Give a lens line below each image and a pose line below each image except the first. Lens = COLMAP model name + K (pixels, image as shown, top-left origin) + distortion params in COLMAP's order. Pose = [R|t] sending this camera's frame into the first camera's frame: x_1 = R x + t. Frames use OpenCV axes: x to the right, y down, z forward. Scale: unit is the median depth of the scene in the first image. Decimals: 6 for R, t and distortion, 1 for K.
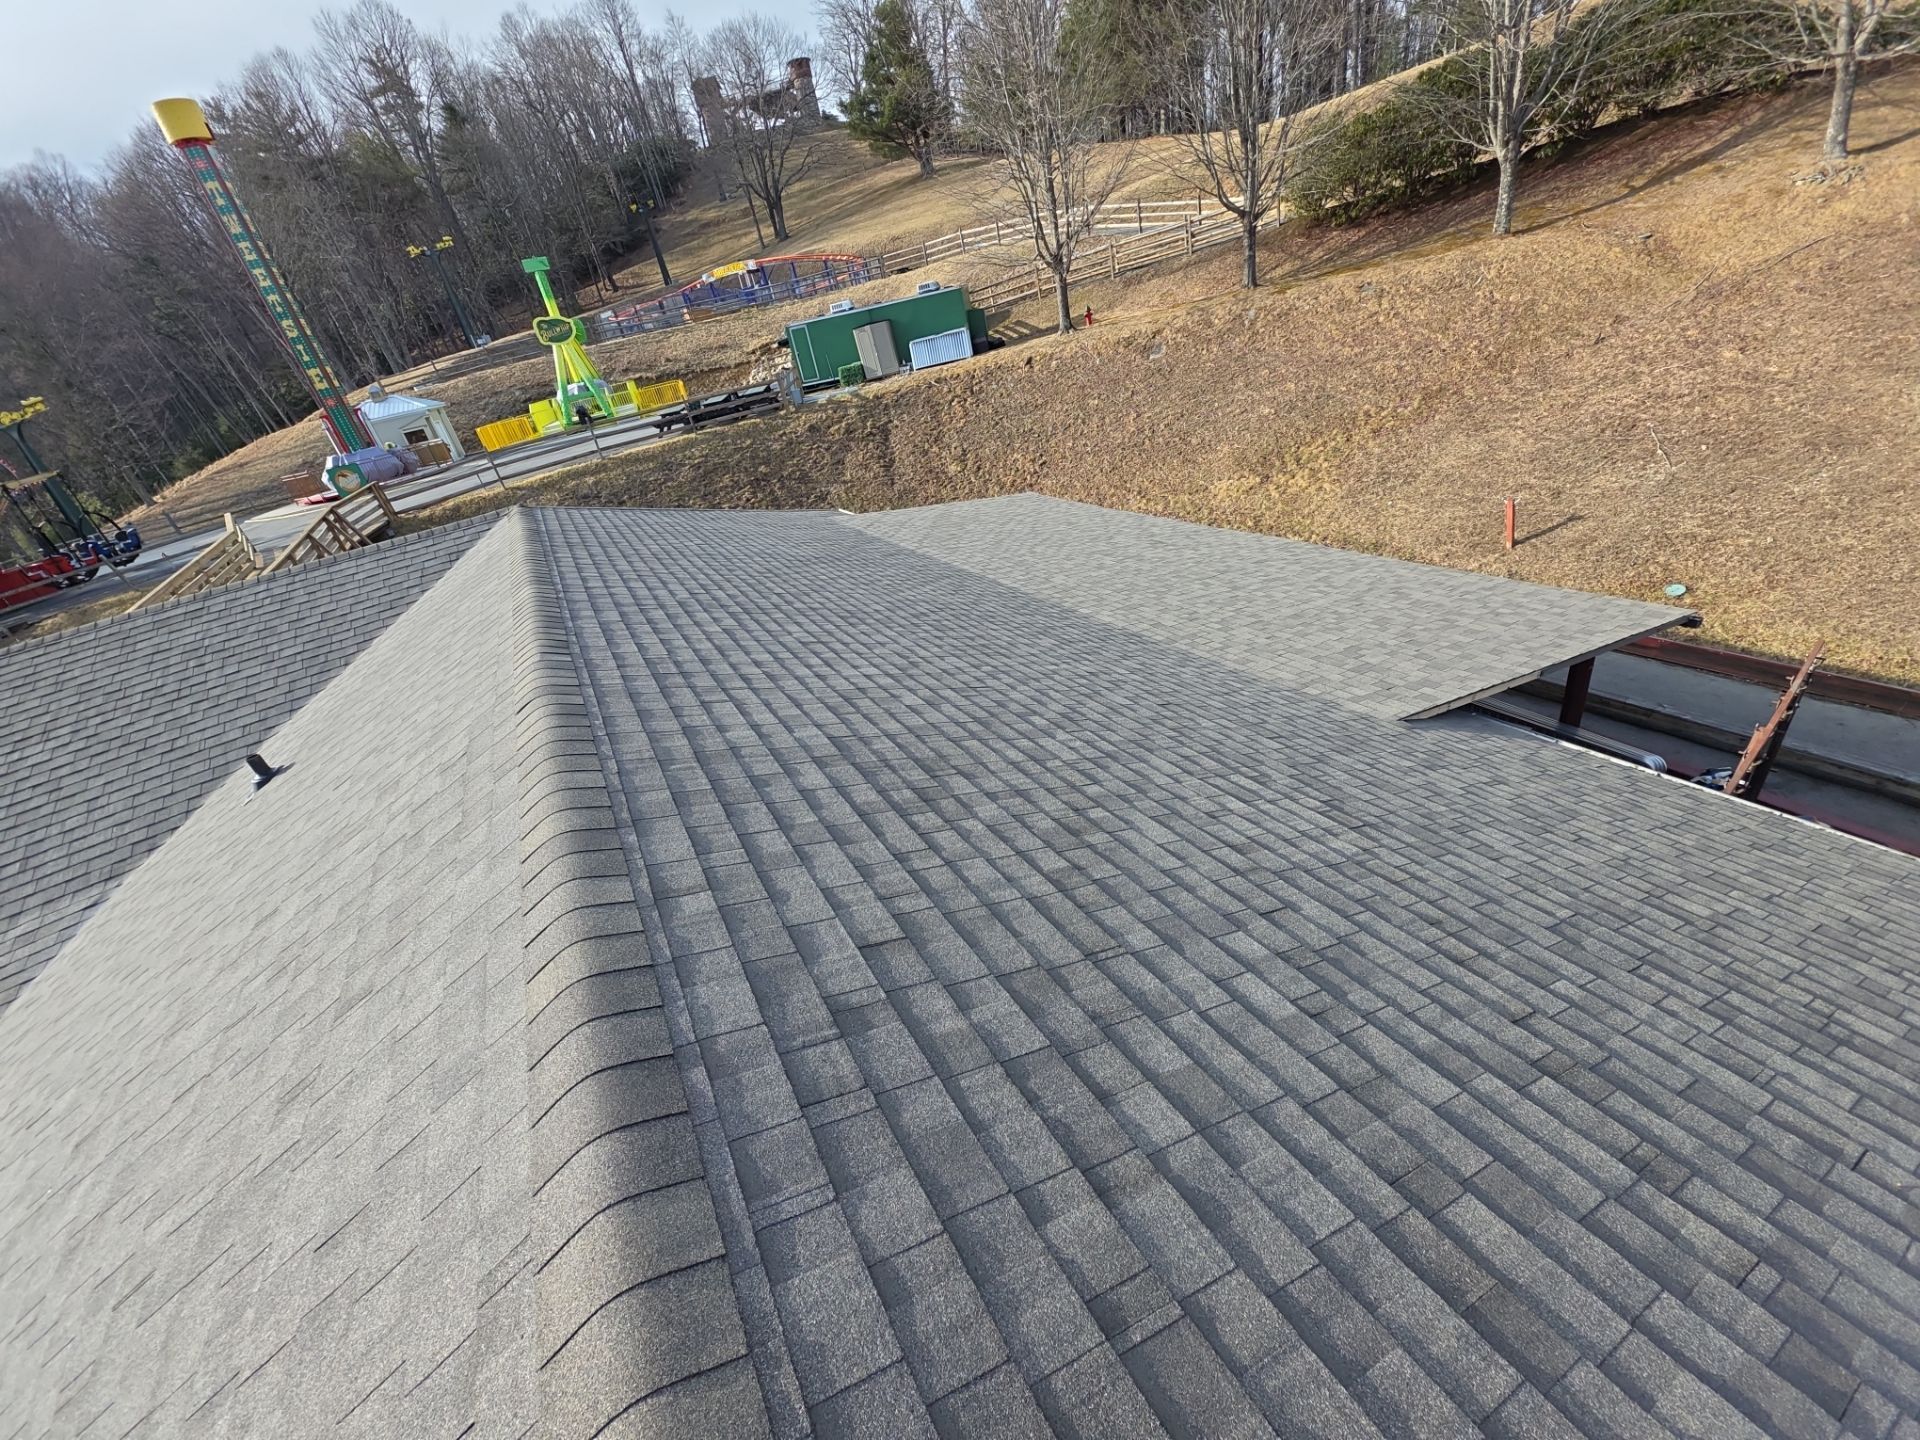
lens RADIAL K [[757.8, 0, 966.2], [0, 757.8, 716.7], [0, 0, 1]] dist [0.008647, -0.007481]
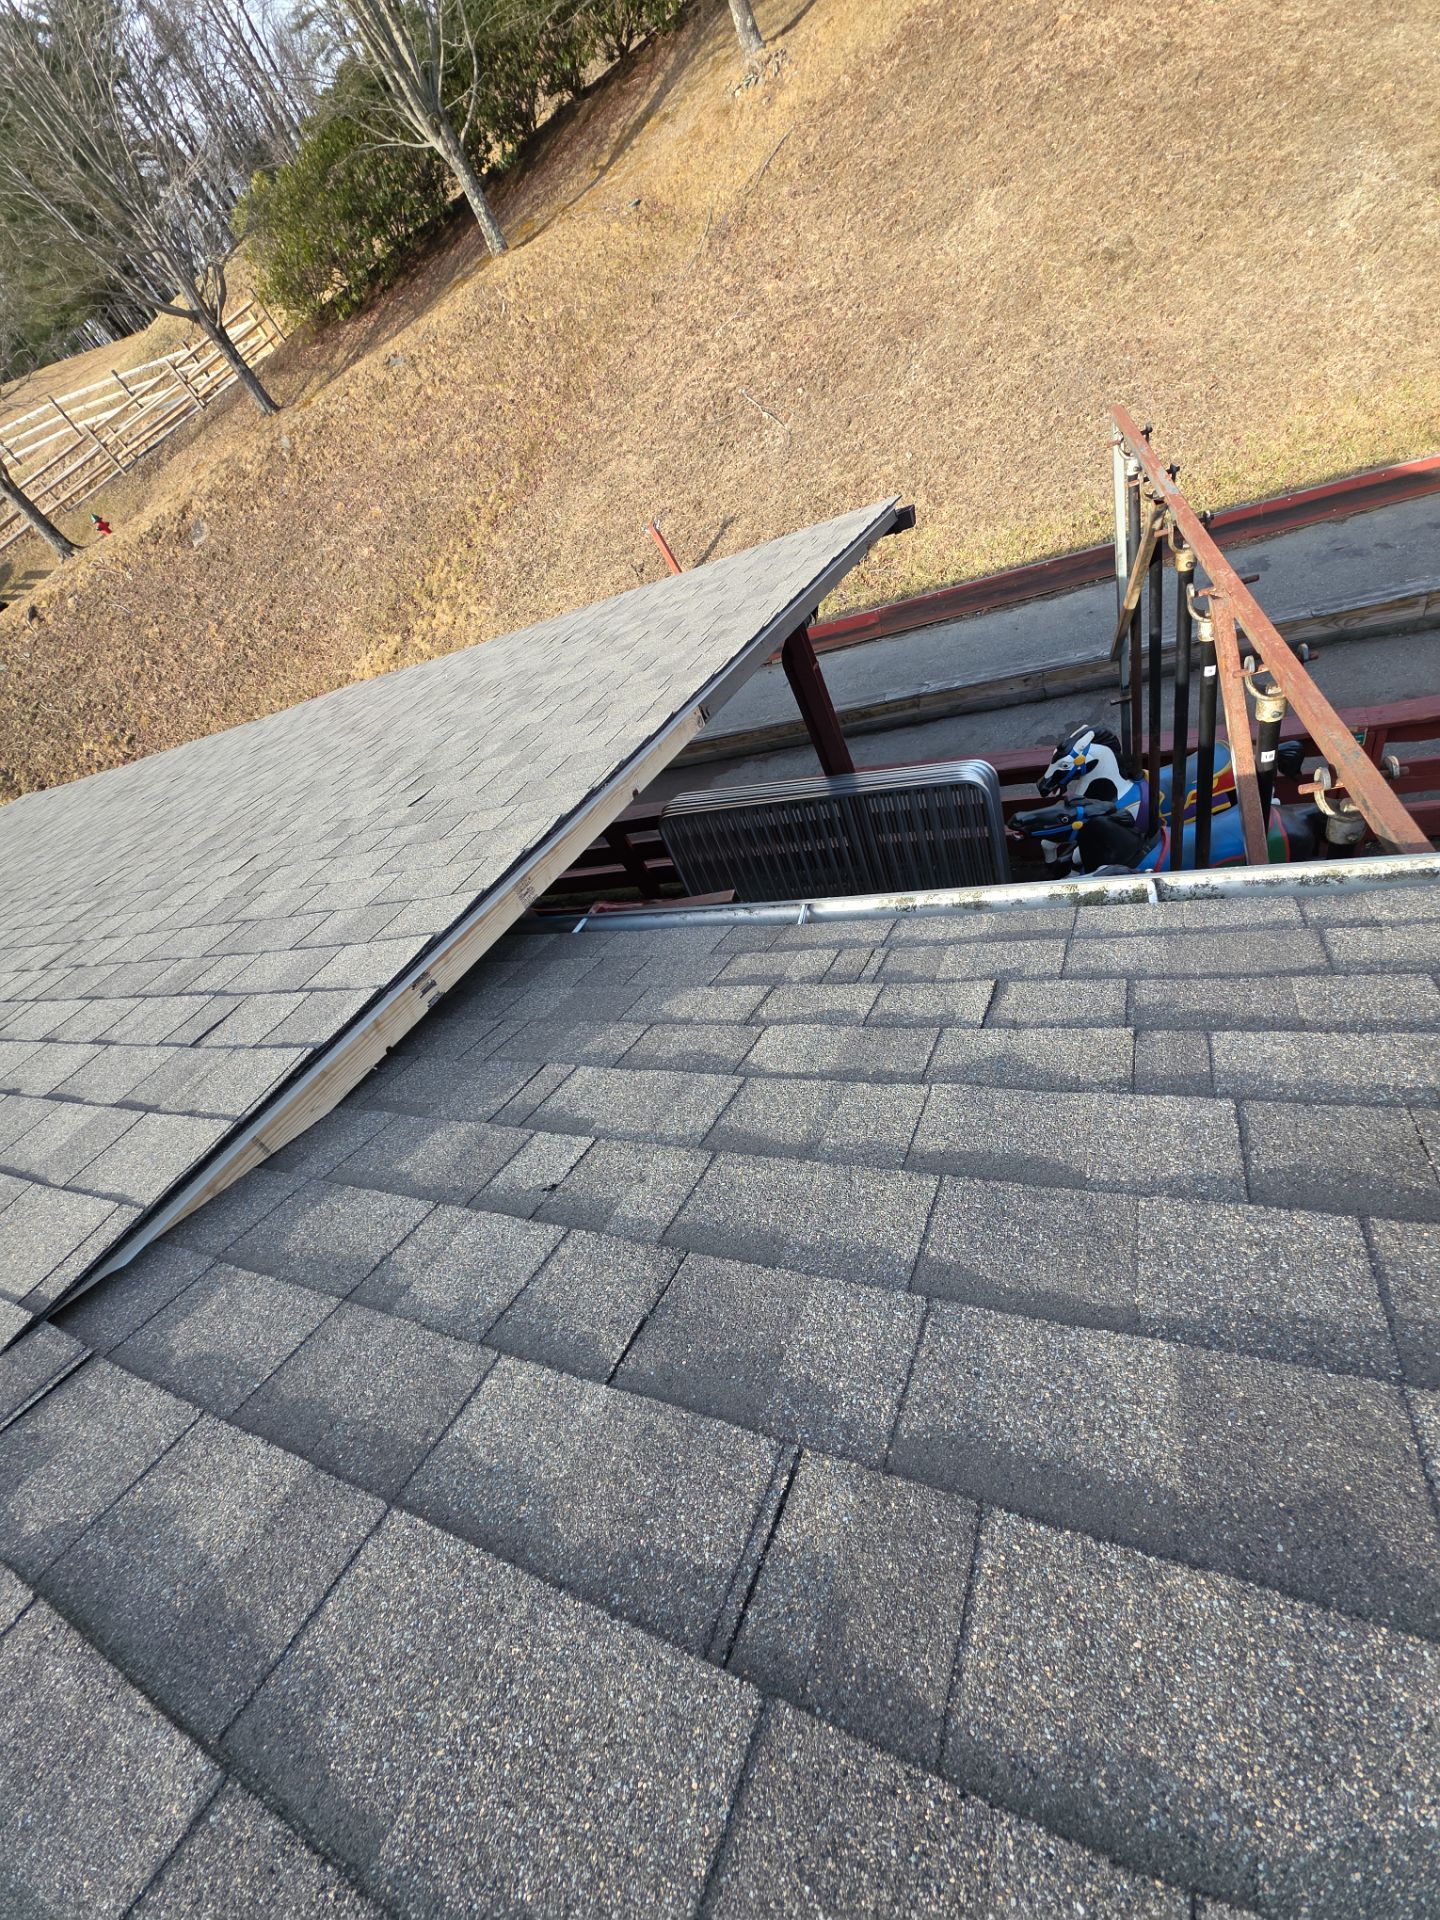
lens RADIAL K [[757.8, 0, 721.0], [0, 757.8, 961.5], [0, 0, 1]] dist [0.008647, -0.007481]
pose [[0.758698, -0.535887, 0.370409, 0.179174], [0.513514, 0.841847, 0.166121, -0.006895], [-0.400850, 0.064175, 0.913893, 0.214630]]
